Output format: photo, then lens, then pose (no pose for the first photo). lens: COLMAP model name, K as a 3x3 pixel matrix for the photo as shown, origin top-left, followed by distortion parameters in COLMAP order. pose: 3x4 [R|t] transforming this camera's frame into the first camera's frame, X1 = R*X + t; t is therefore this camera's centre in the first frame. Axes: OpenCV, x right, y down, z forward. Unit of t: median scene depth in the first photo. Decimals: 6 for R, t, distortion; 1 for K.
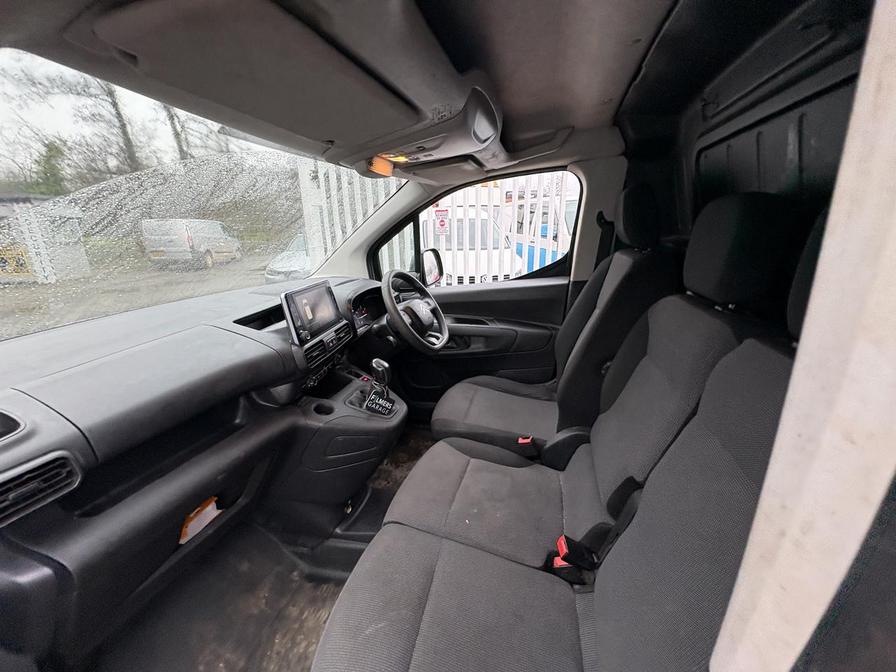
lens RADIAL K [[357.8, 0, 448.8], [0, 357.8, 337.7], [0, 0, 1]] dist [0.004564, -0.000429]
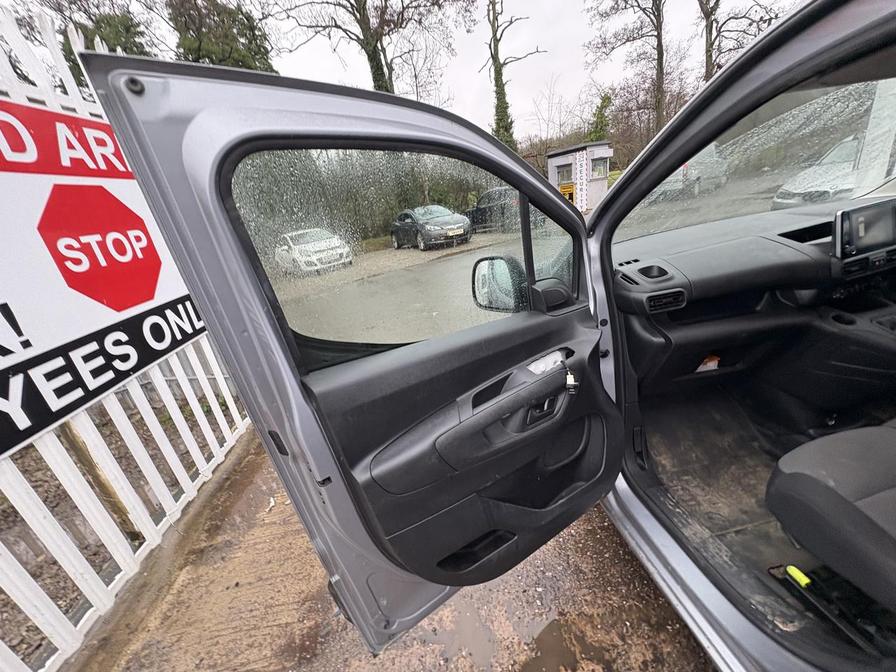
lens RADIAL K [[357.8, 0, 448.5], [0, 357.8, 336.5], [0, 0, 1]] dist [0.004564, -0.000429]
pose [[0.405048, 0.292732, -0.866166, 0.127384], [-0.126458, 0.956191, 0.264021, 0.098703], [0.905508, 0.002592, 0.424321, -0.542554]]
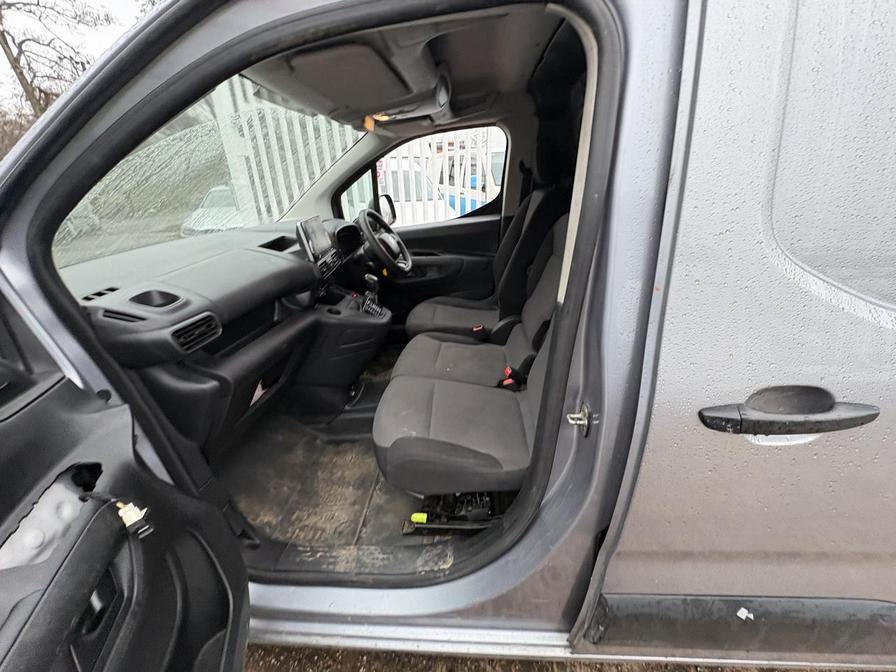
lens RADIAL K [[357.8, 0, 448.0], [0, 357.8, 337.1], [0, 0, 1]] dist [0.004564, -0.000429]
pose [[0.980903, -0.085088, 0.174899, -0.155907], [0.065474, 0.991204, 0.115014, 0.151849], [-0.183146, -0.101366, 0.977846, -0.372349]]
